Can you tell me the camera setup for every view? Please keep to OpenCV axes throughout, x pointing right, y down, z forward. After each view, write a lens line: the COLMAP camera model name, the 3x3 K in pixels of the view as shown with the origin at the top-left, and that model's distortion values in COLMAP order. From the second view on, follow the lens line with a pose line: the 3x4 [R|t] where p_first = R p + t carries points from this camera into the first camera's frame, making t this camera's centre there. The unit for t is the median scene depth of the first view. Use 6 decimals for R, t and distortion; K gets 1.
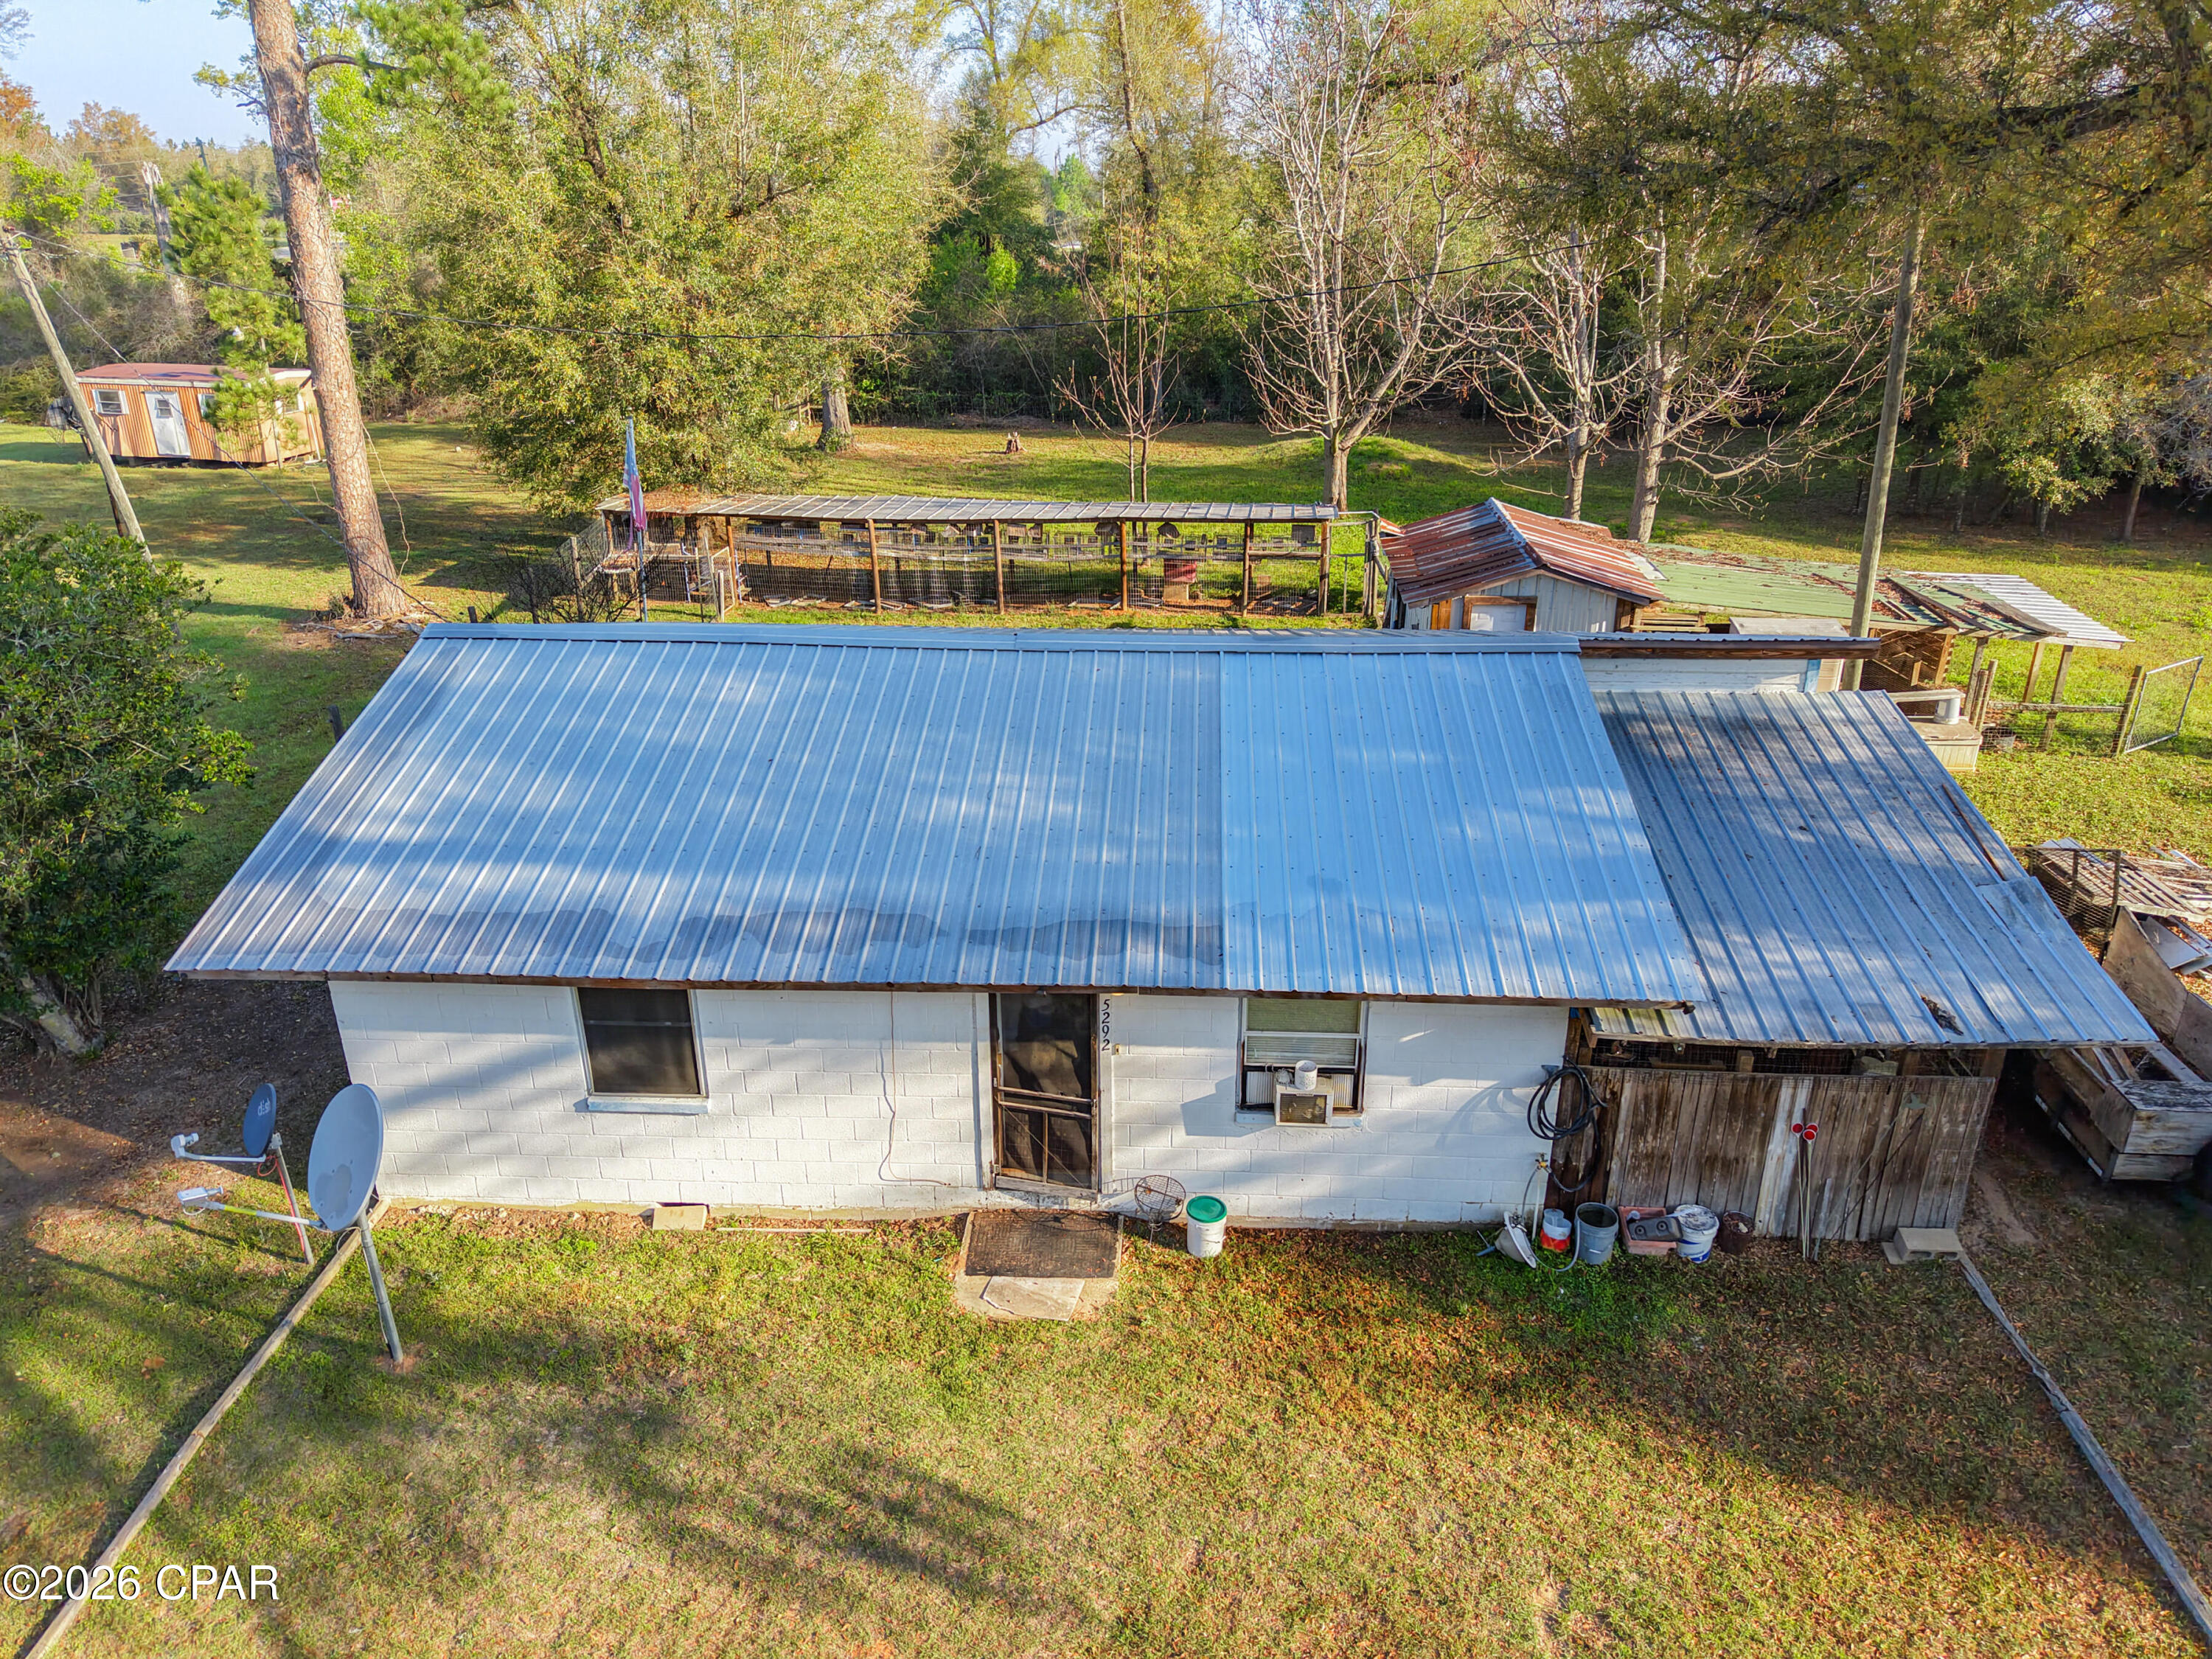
lens RADIAL K [[1646.6, 0, 1064.4], [0, 1646.6, 777.0], [0, 0, 1]] dist [0.000539, 0.013687]
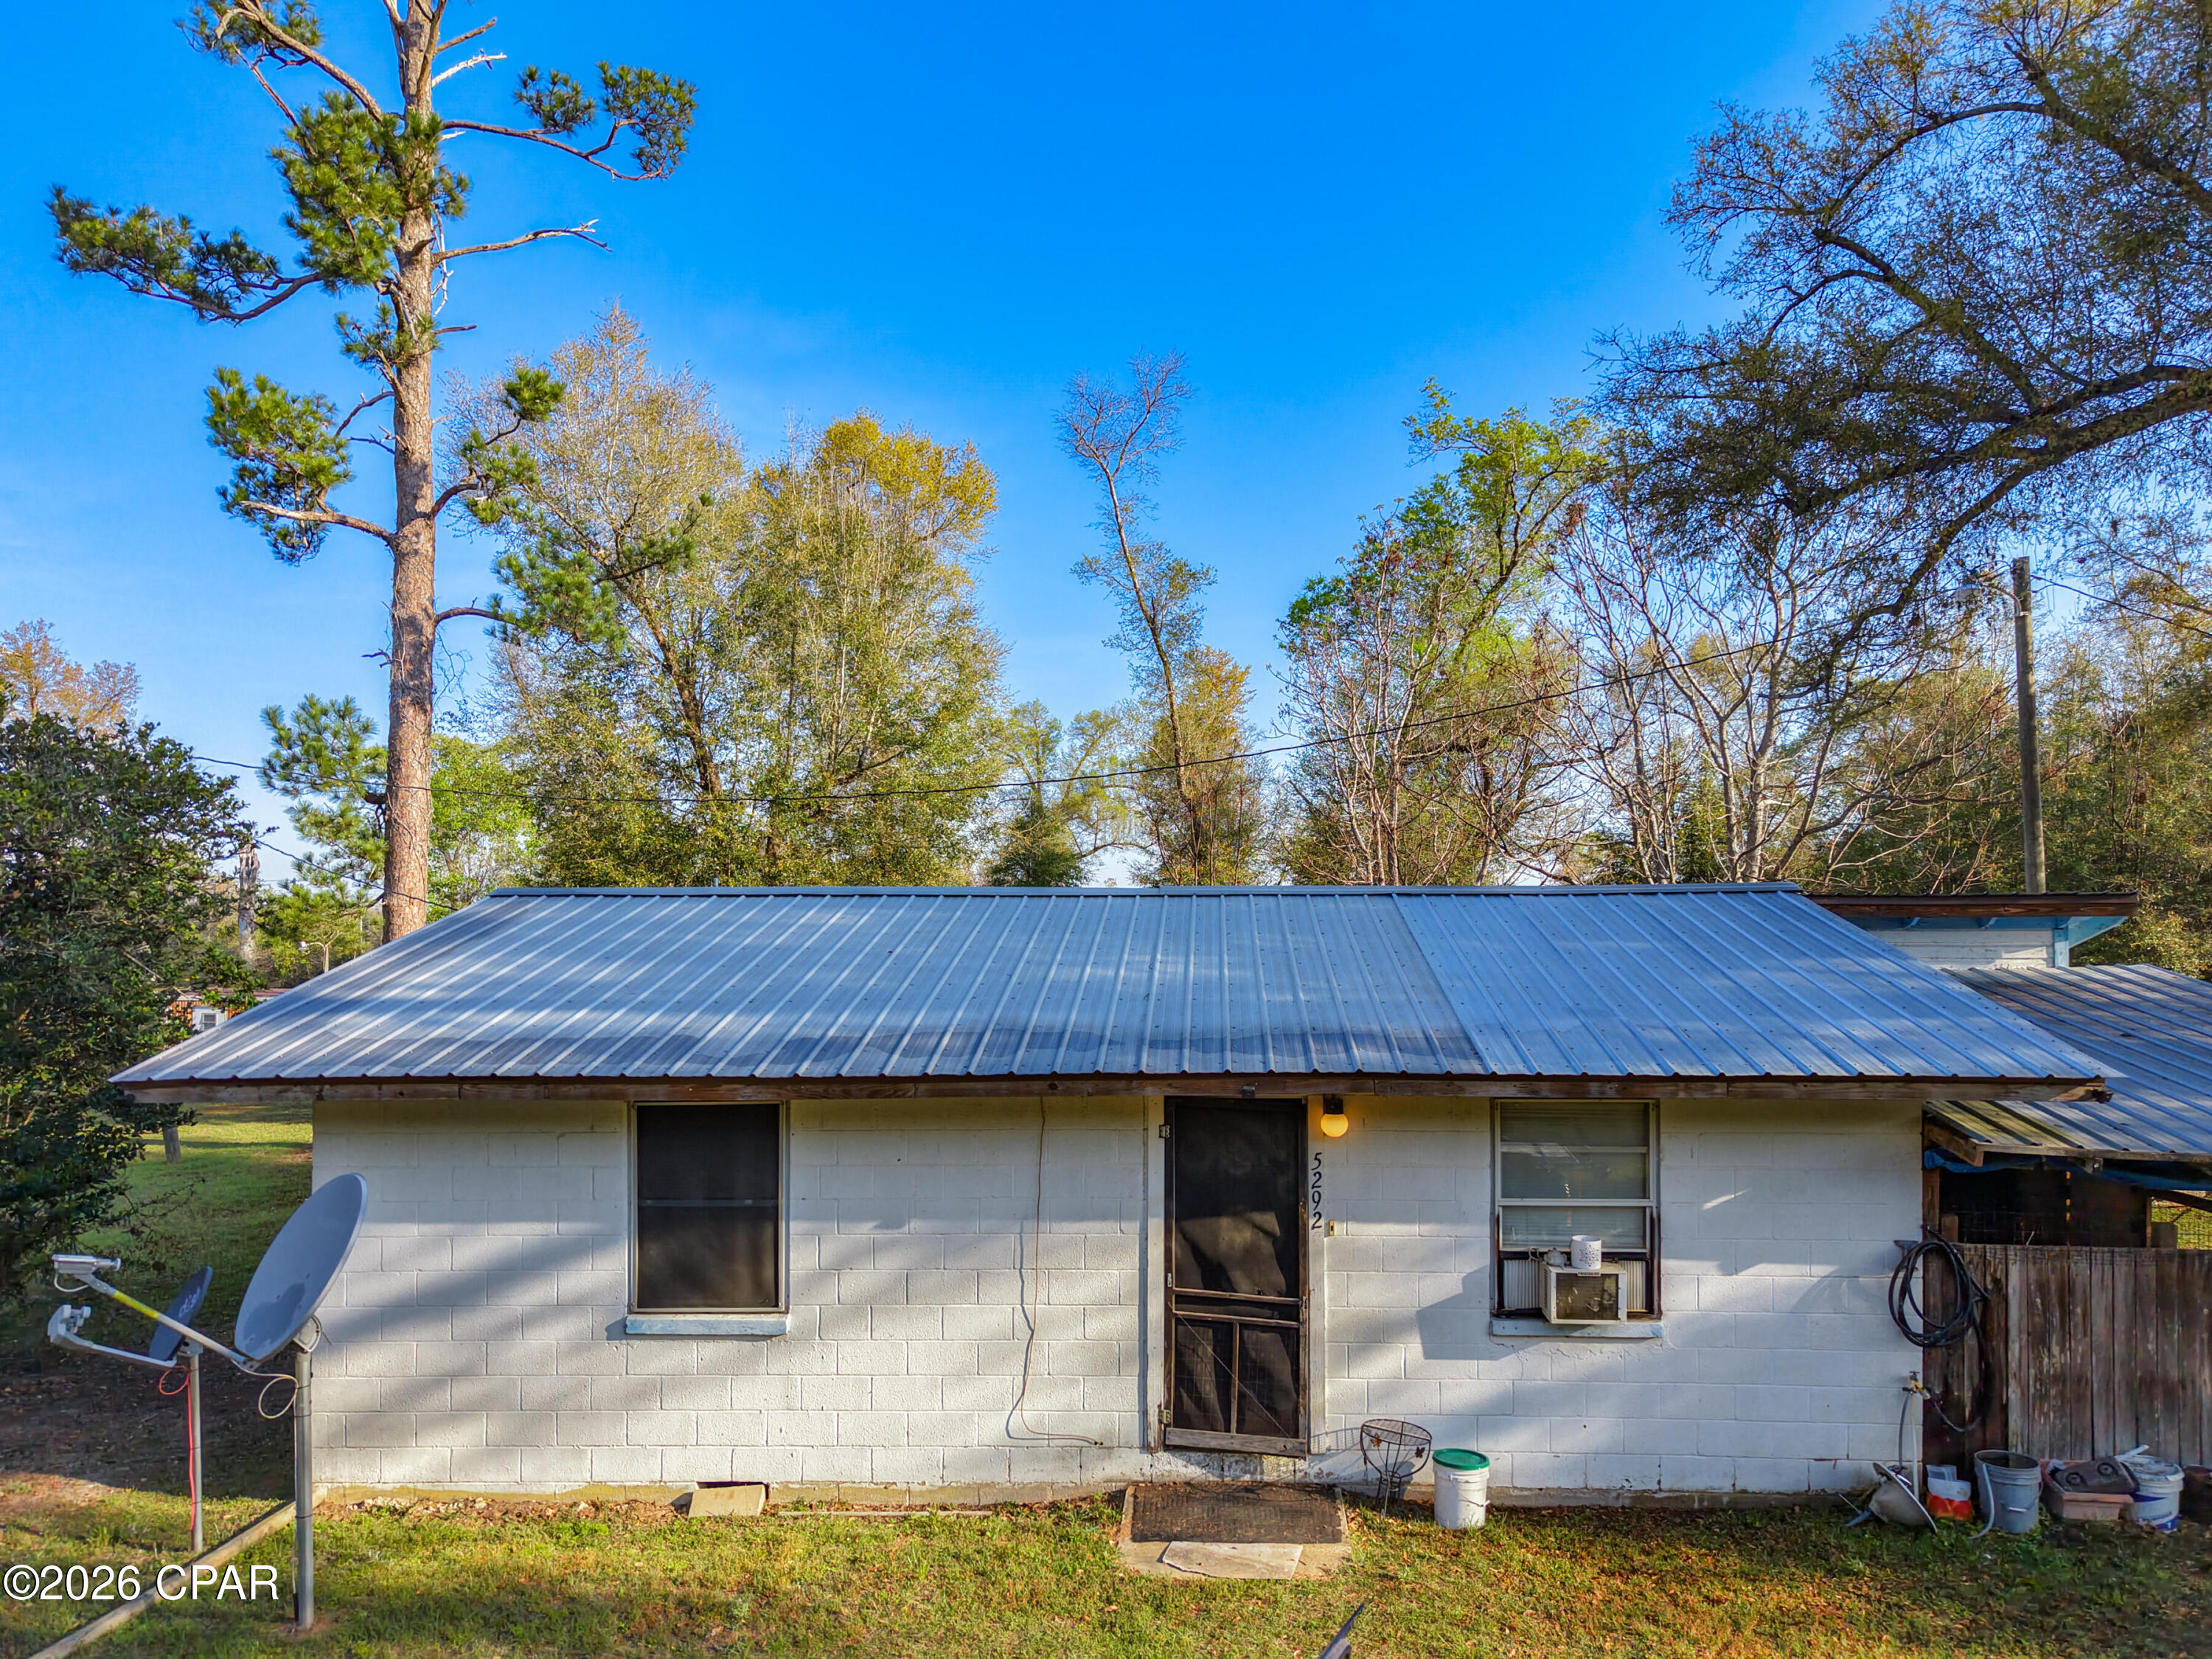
lens RADIAL K [[1646.6, 0, 1132.2], [0, 1646.6, 714.8], [0, 0, 1]] dist [0.000539, 0.013687]
pose [[0.999715, 0.022435, 0.008147, -0.072830], [-0.017101, 0.911361, -0.411254, 0.264981], [-0.016651, 0.410997, 0.911485, 0.202421]]
